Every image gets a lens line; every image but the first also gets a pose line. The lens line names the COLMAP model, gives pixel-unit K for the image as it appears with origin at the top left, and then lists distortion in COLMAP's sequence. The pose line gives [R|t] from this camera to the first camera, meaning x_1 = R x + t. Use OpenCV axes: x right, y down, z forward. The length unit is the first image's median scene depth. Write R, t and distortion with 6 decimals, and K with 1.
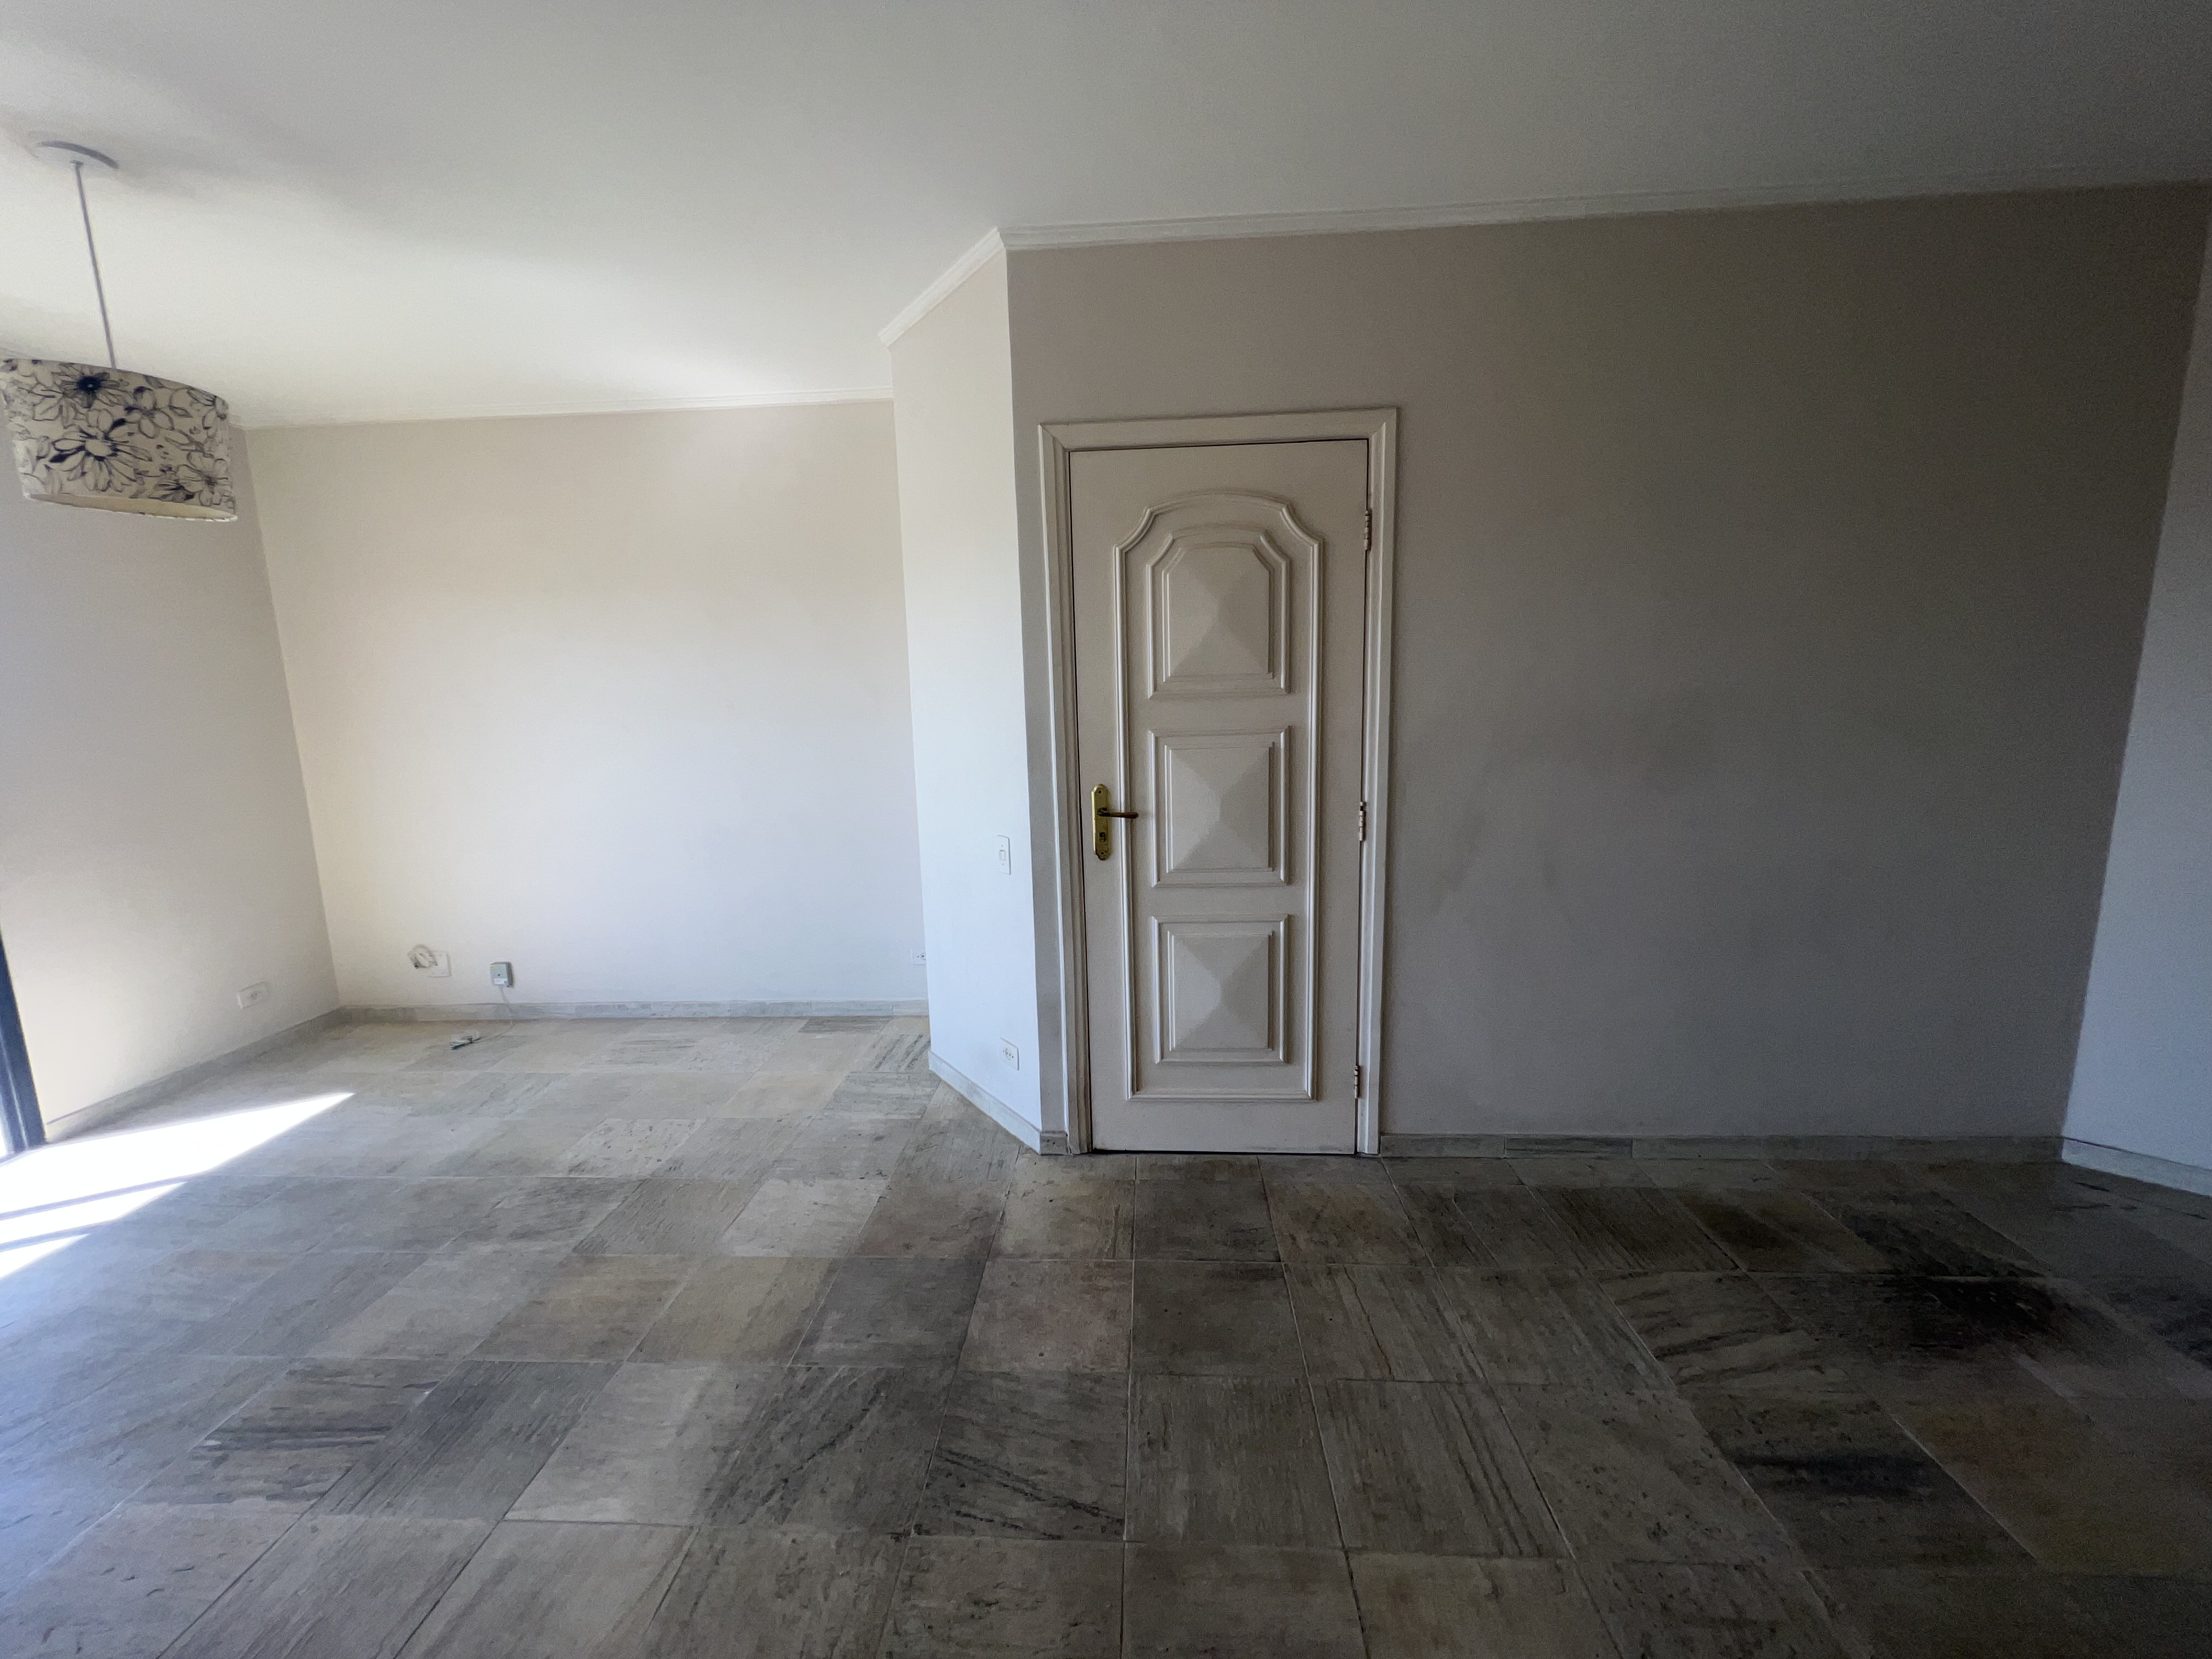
lens RADIAL K [[881.1, 0, 1107.2], [0, 881.1, 825.3], [0, 0, 1]] dist [-0.002302, 0.000323]
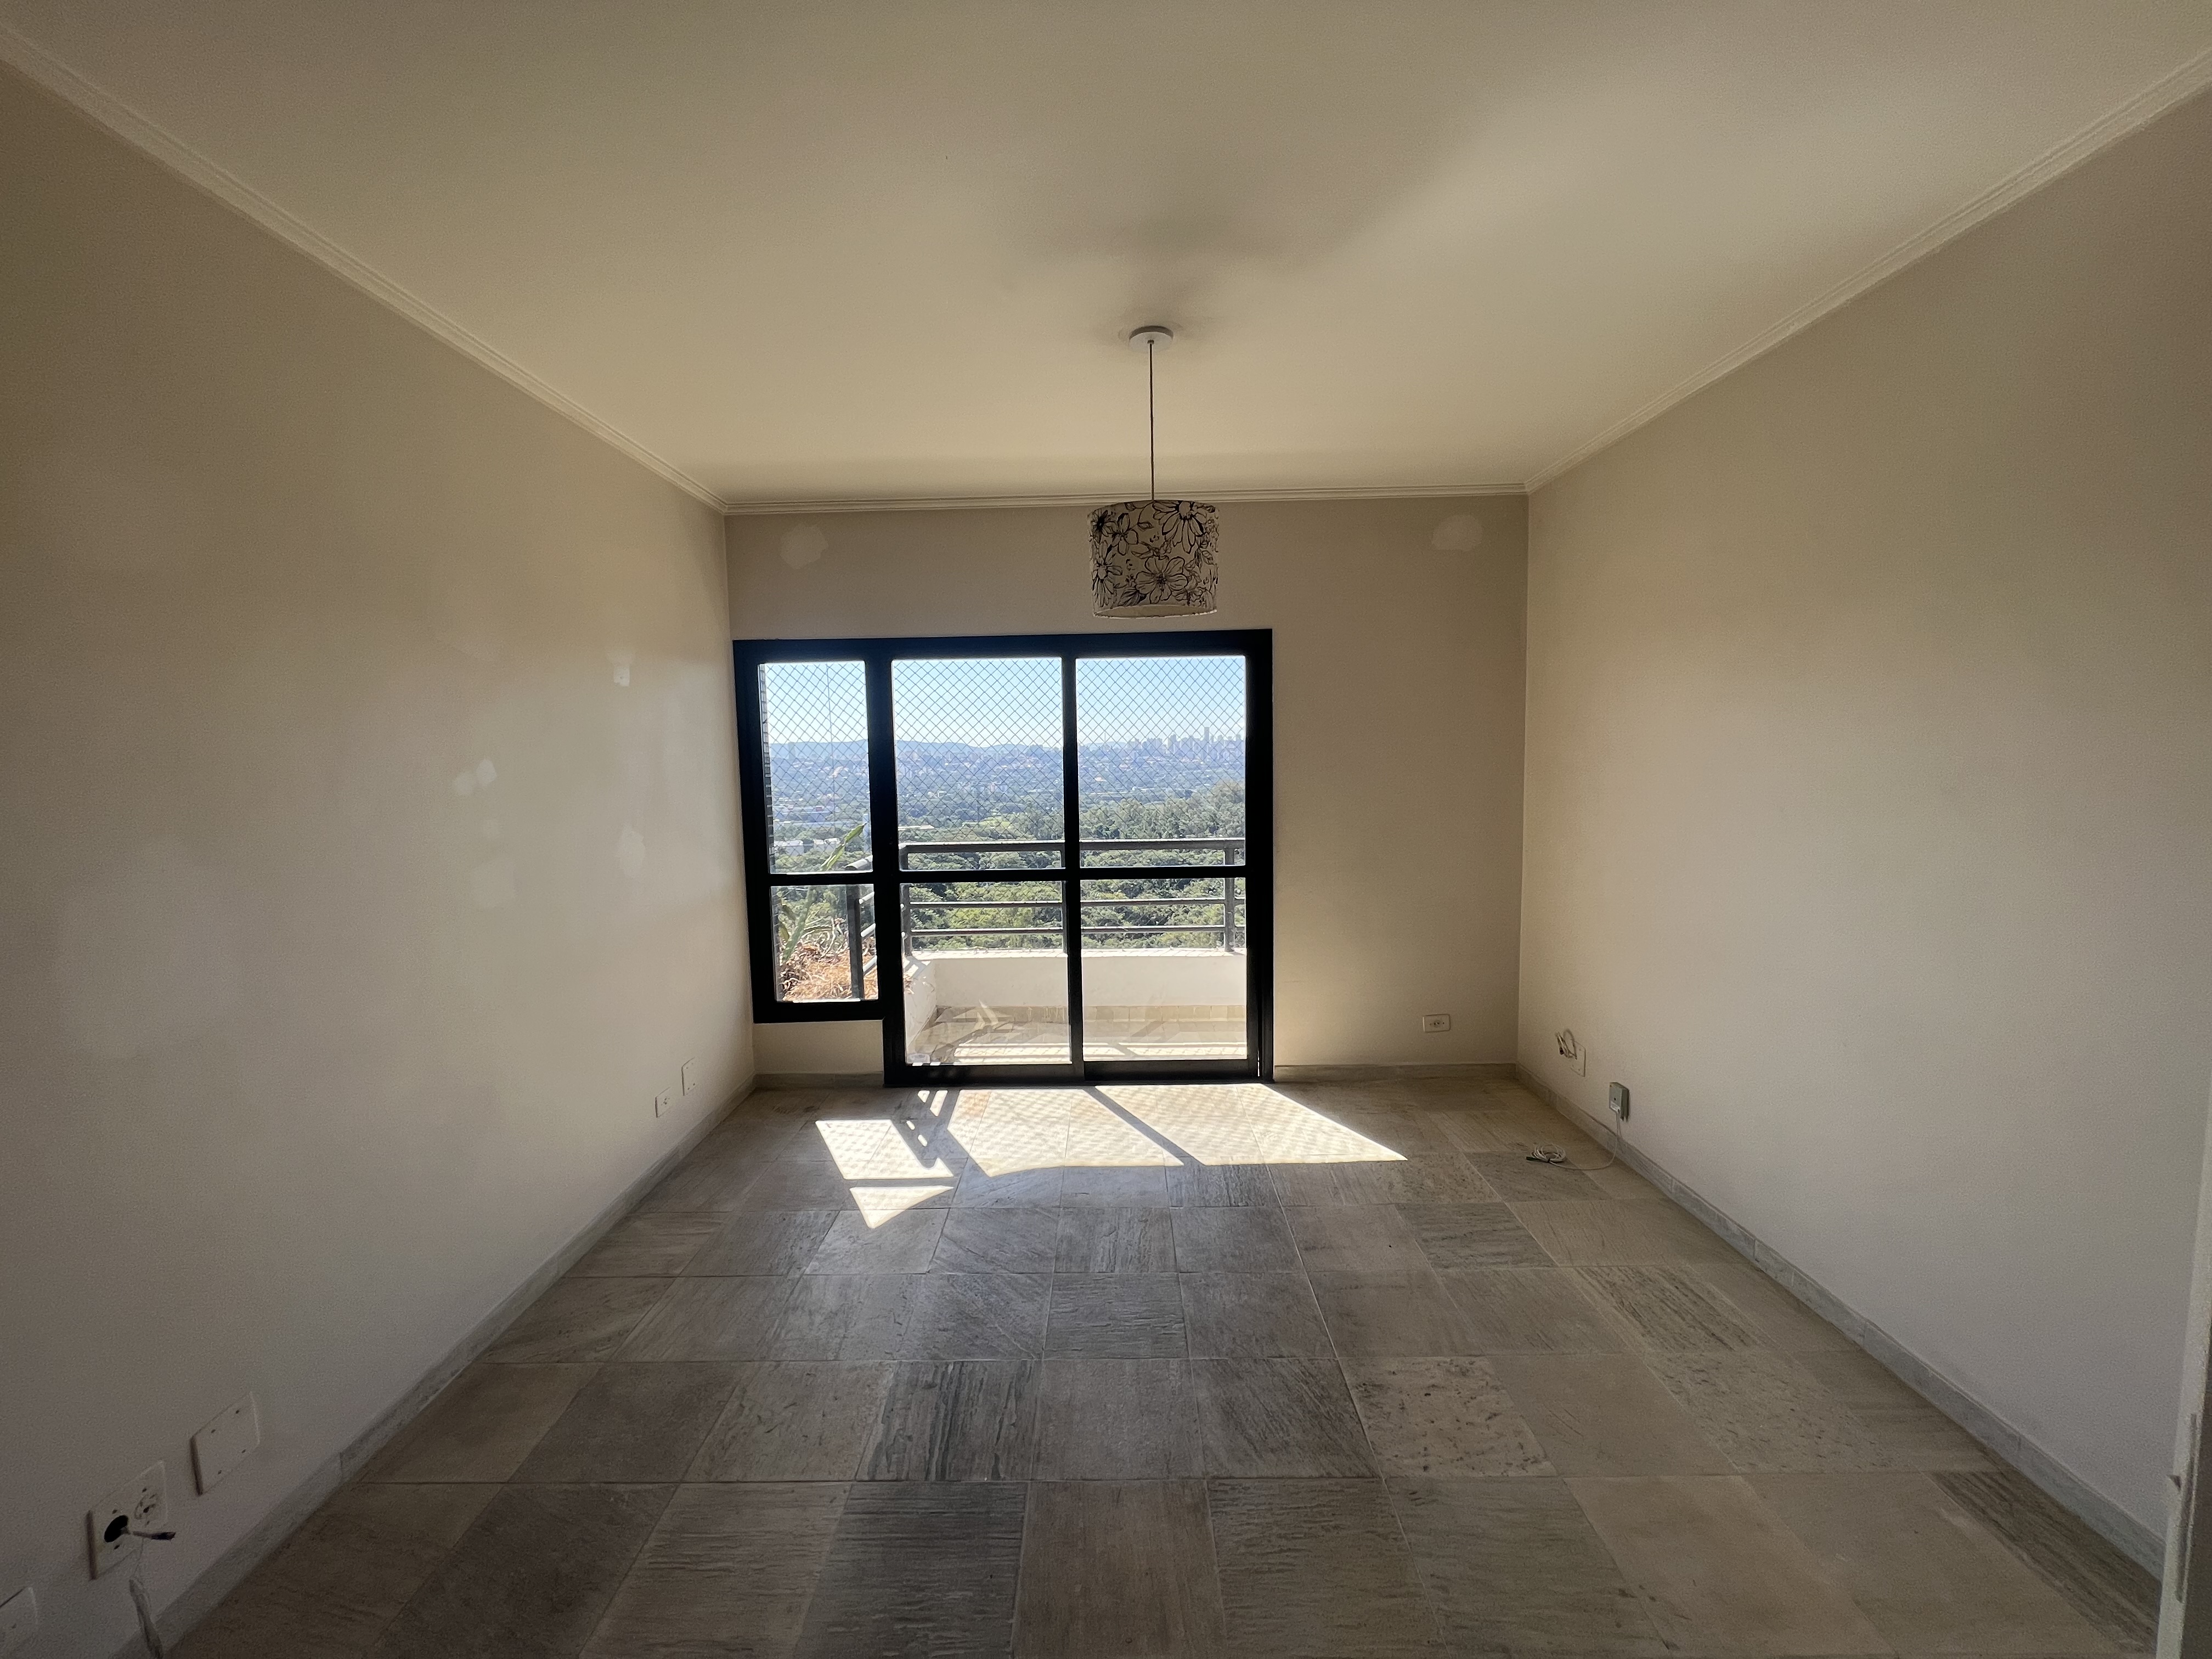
lens RADIAL K [[881.1, 0, 1094.7], [0, 881.1, 823.9], [0, 0, 1]] dist [-0.002302, 0.000323]
pose [[0.037792, 0.107832, -0.993451, 0.131722], [-0.138095, 0.985186, 0.101681, -0.191403], [0.989698, 0.133348, 0.052123, 0.917922]]
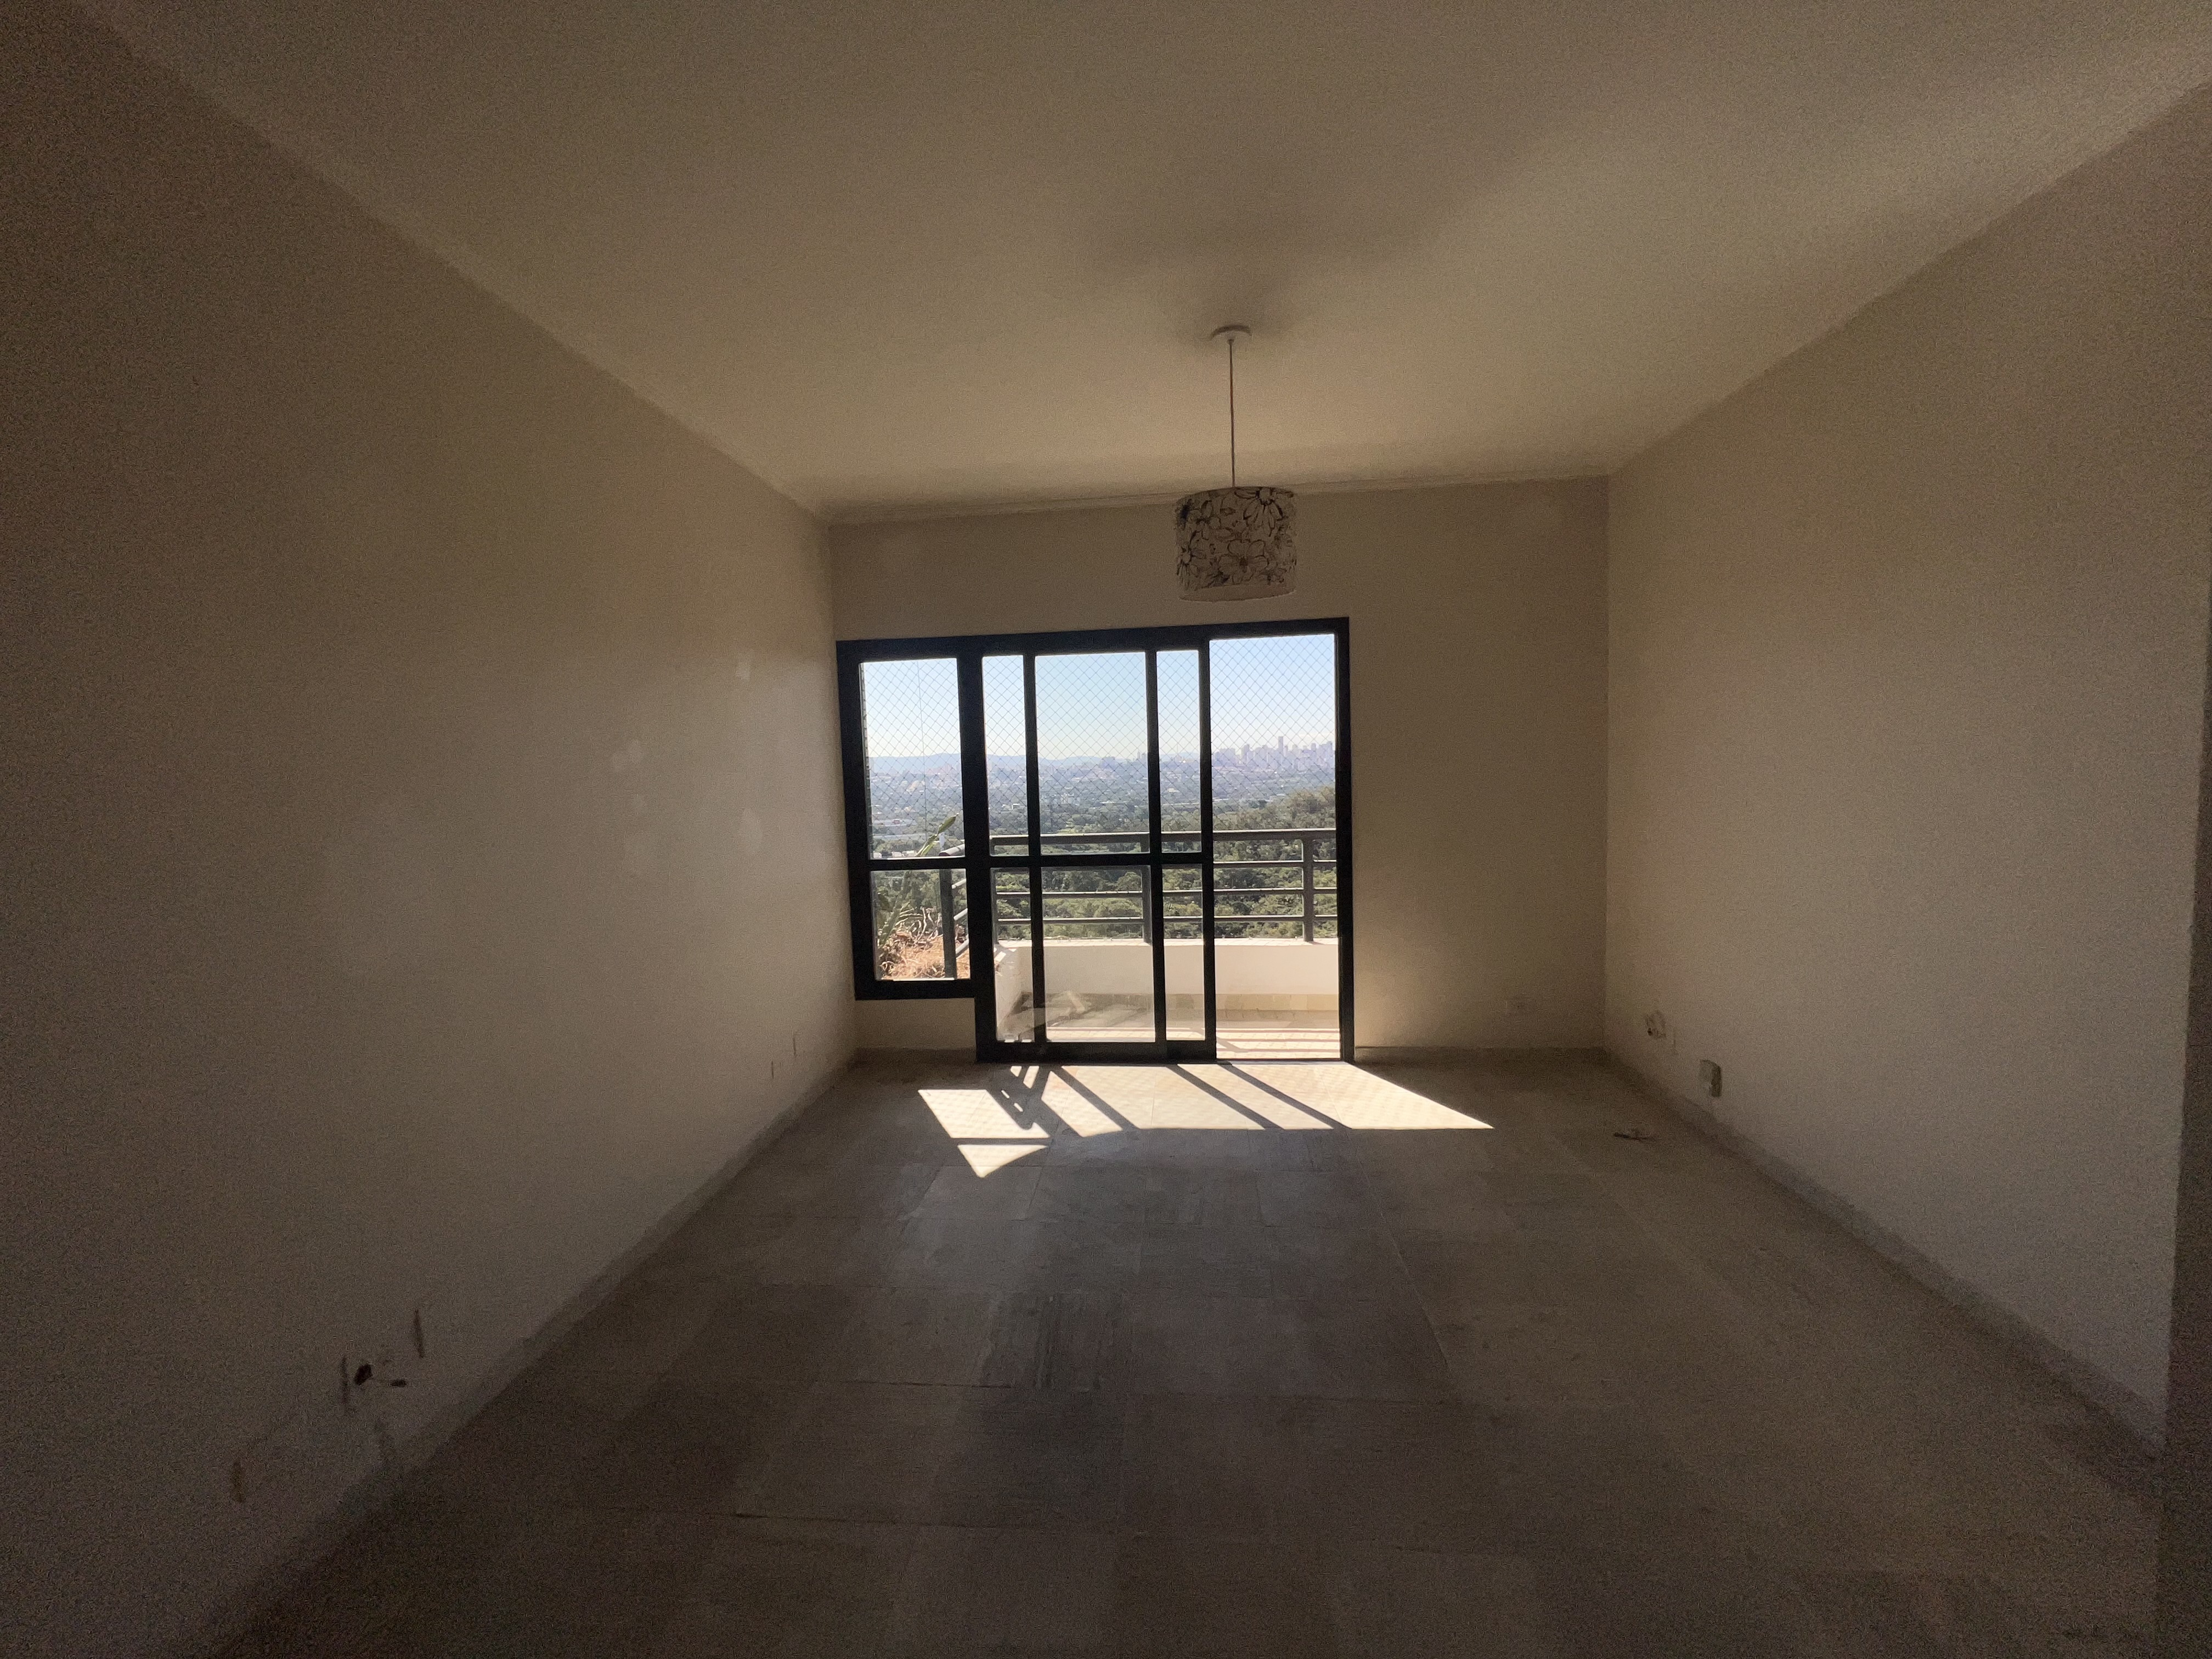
lens RADIAL K [[881.1, 0, 1095.8], [0, 881.1, 824.3], [0, 0, 1]] dist [-0.002302, 0.000323]
pose [[-0.042320, 0.095381, -0.994541, 0.217454], [-0.123522, 0.987296, 0.099942, -0.137664], [0.991439, 0.127077, -0.030000, 0.901670]]
